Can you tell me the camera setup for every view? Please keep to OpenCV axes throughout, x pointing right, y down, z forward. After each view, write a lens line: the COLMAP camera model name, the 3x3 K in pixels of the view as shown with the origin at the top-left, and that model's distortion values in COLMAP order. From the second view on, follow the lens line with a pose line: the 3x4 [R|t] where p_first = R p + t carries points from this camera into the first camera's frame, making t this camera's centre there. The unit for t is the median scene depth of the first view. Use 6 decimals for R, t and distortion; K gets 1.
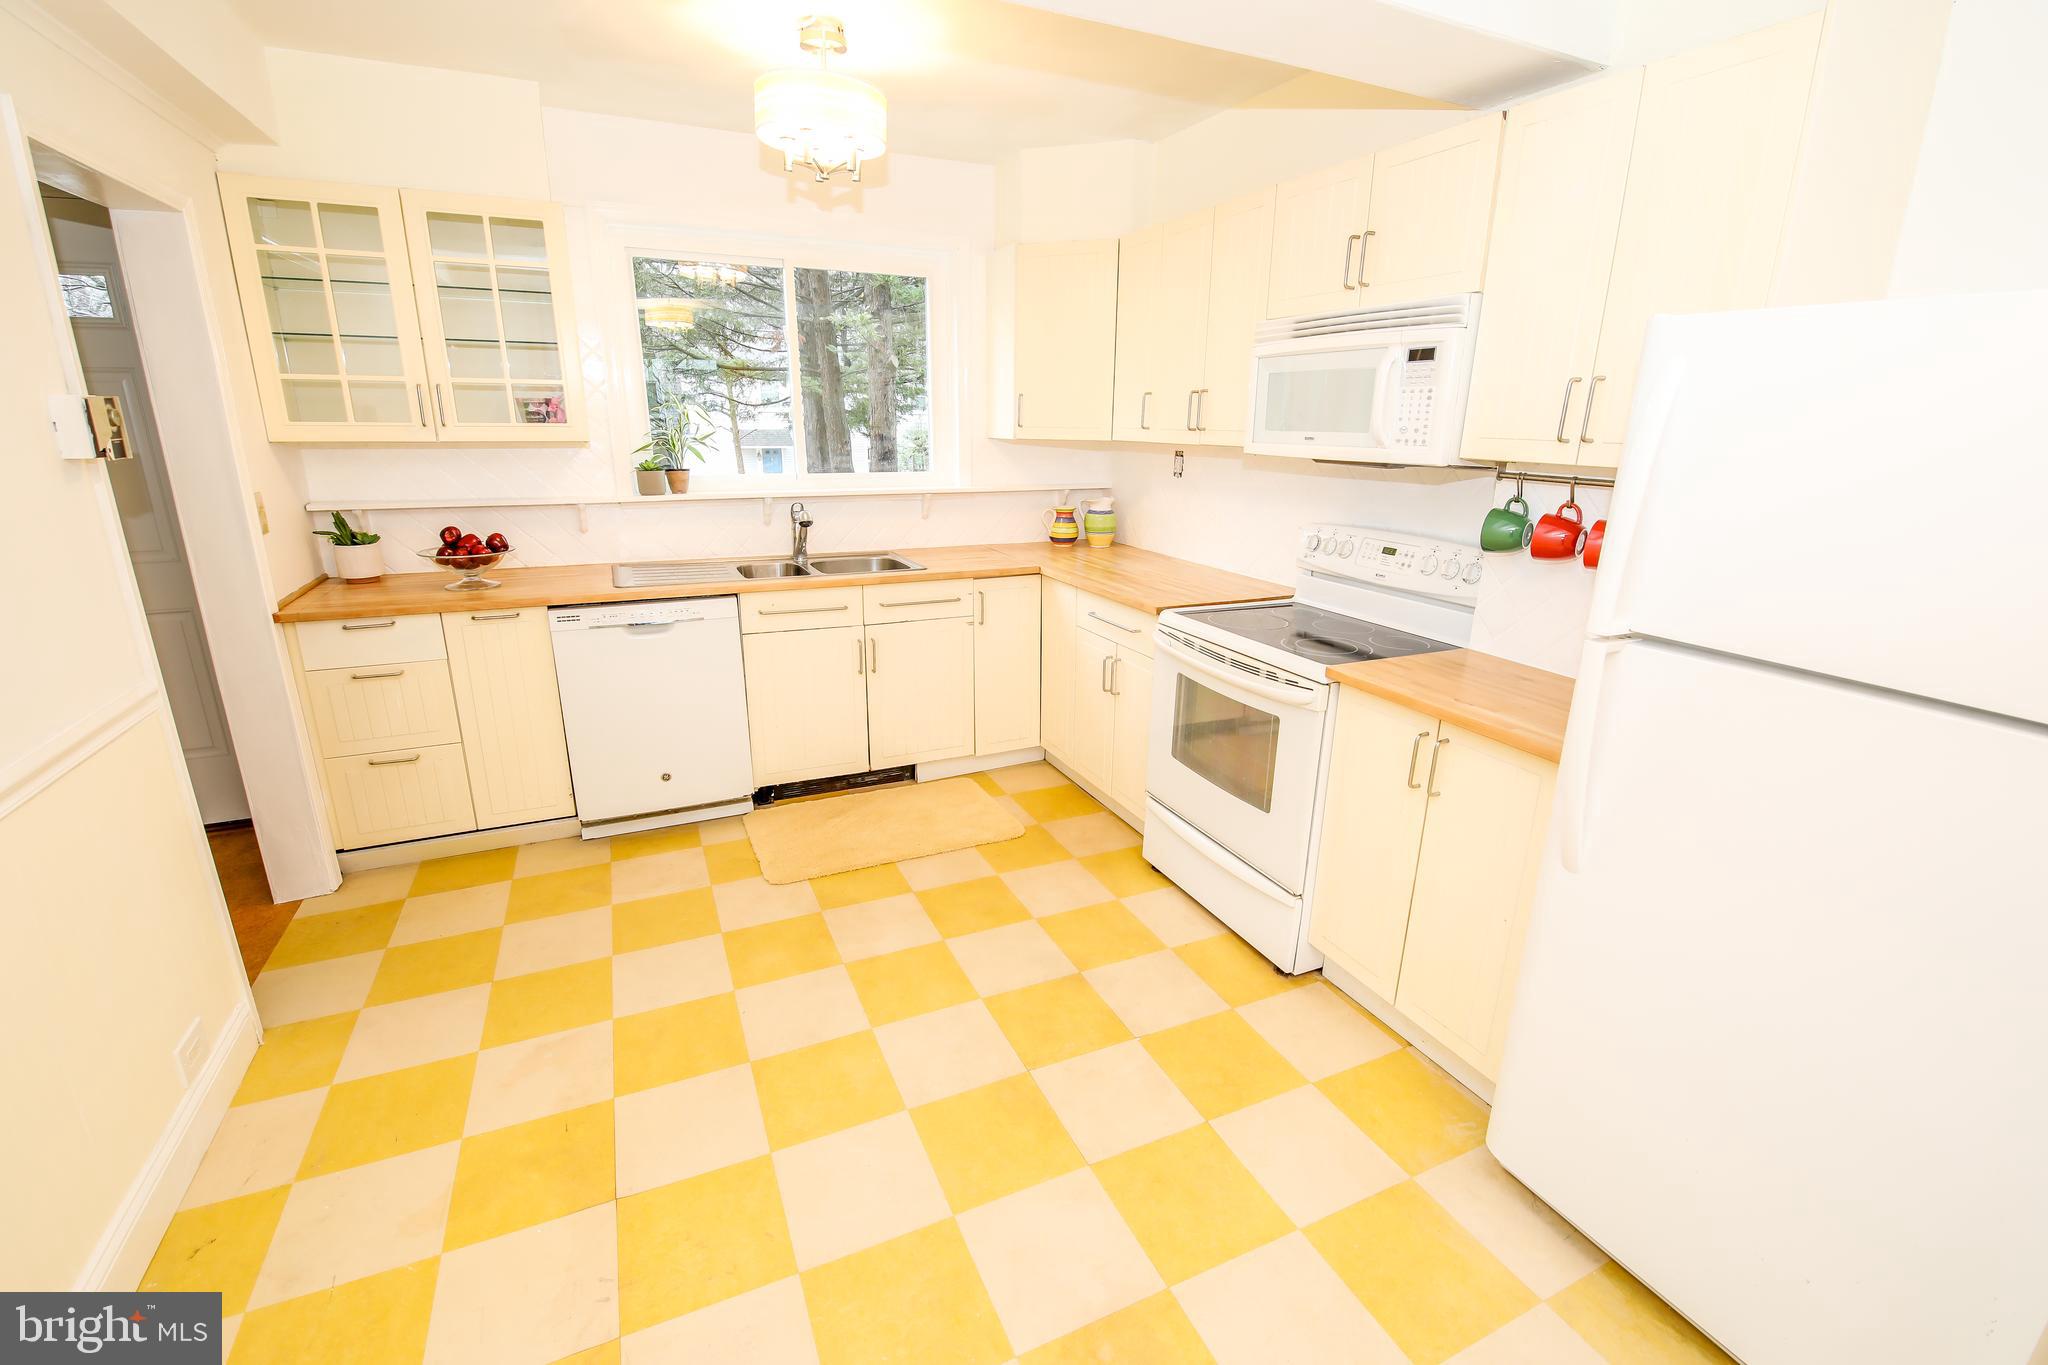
lens RADIAL K [[877.8, 0, 1017.5], [0, 877.8, 673.8], [0, 0, 1]] dist [-0.005936, -0.008209]
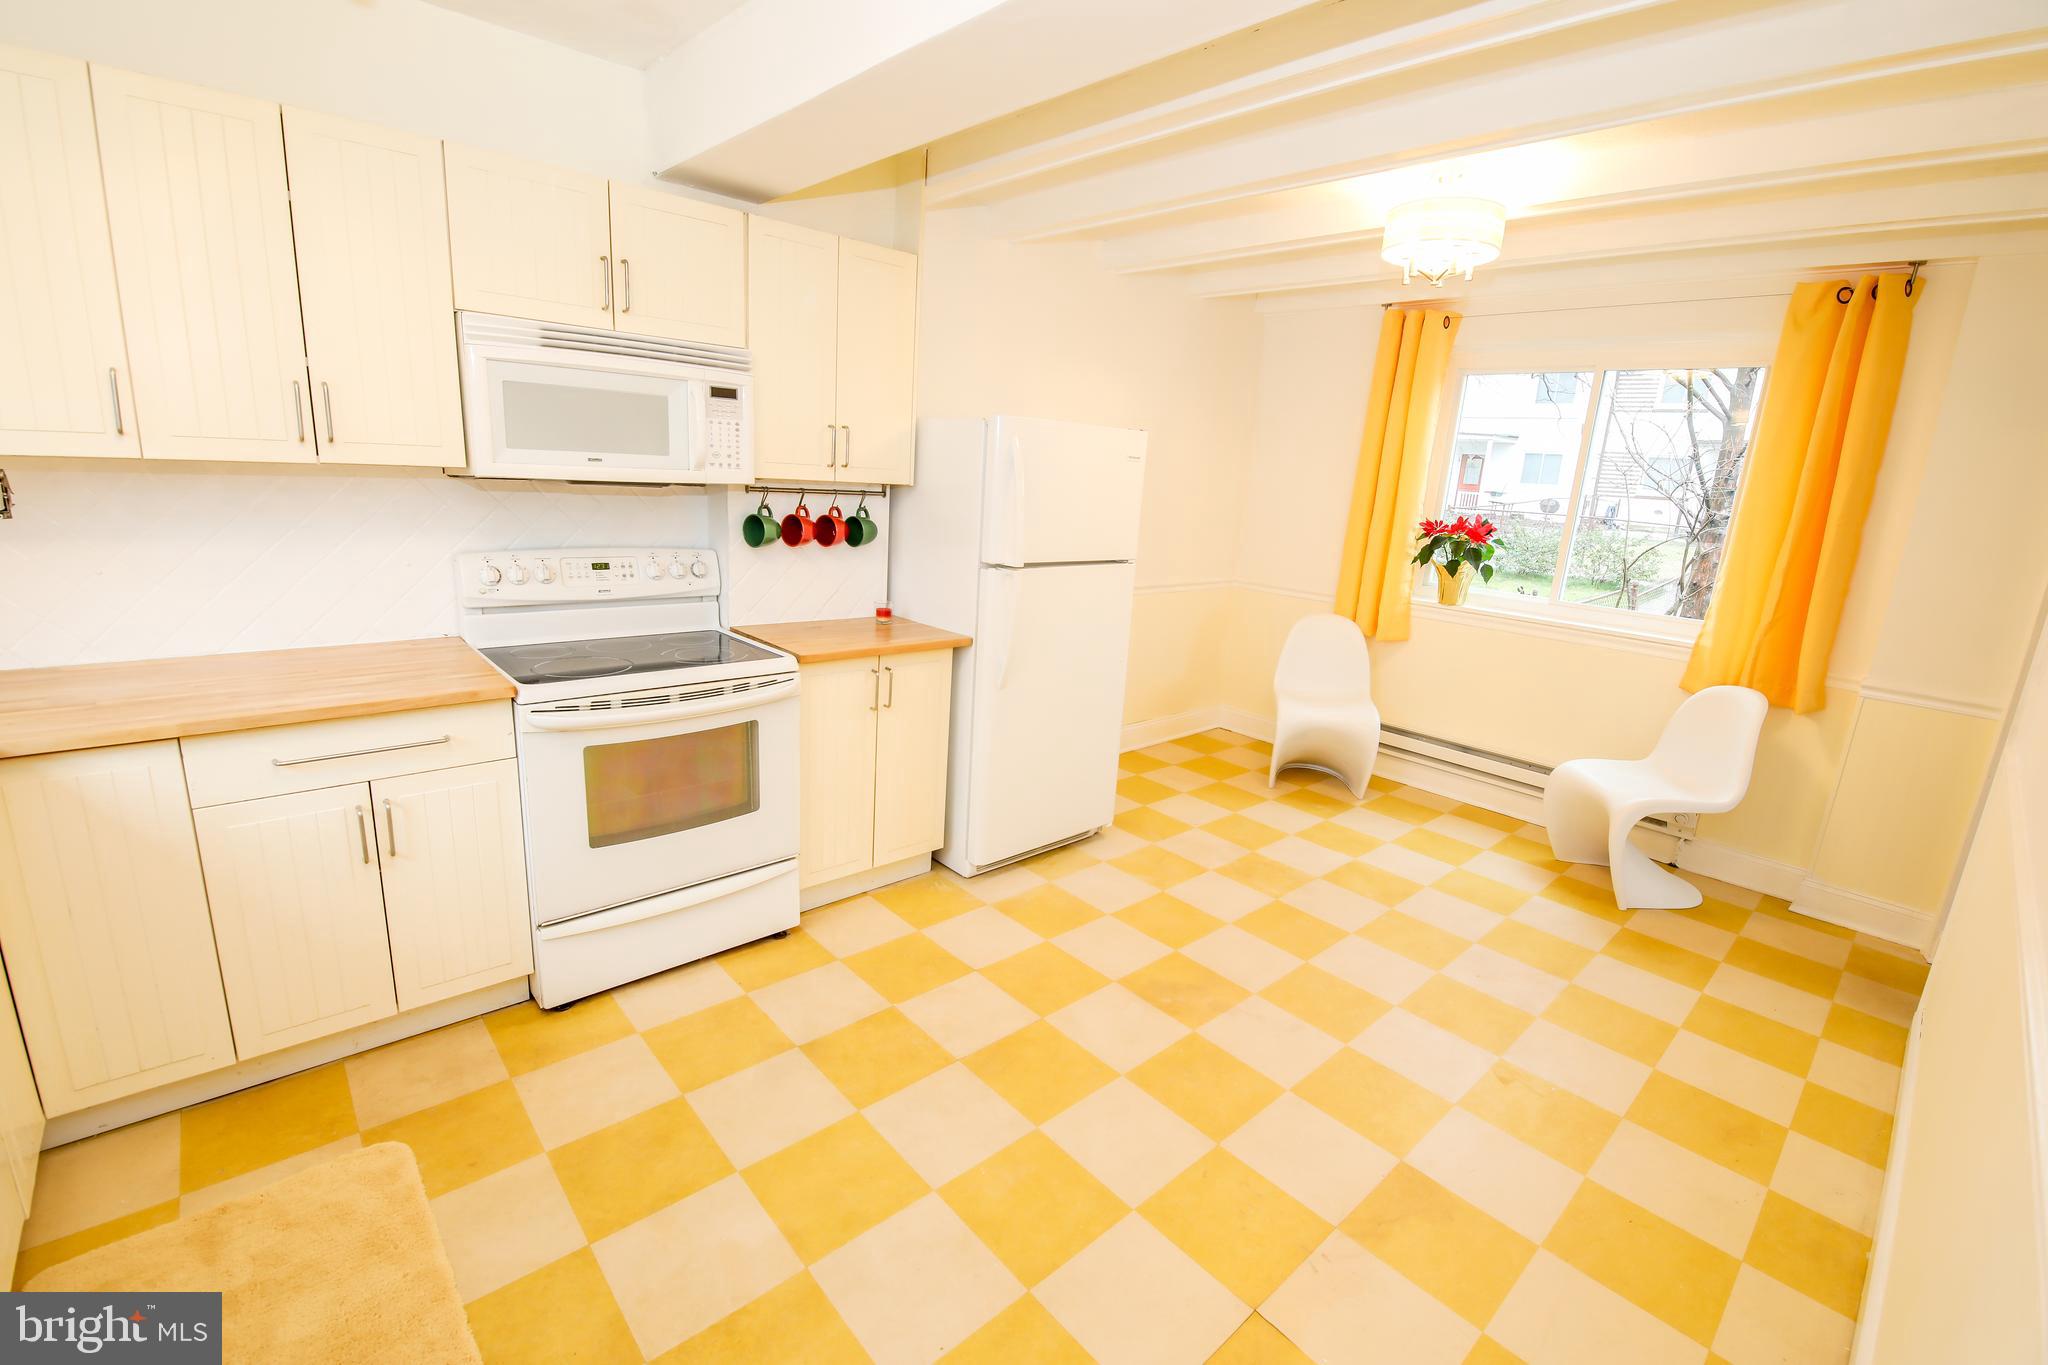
lens RADIAL K [[877.8, 0, 1024.8], [0, 877.8, 678.0], [0, 0, 1]] dist [-0.005936, -0.008209]
pose [[-0.306795, -0.252733, 0.917607, -0.638644], [0.204082, 0.924208, 0.322785, -0.227557], [-0.929638, 0.286296, -0.231964, 0.746171]]
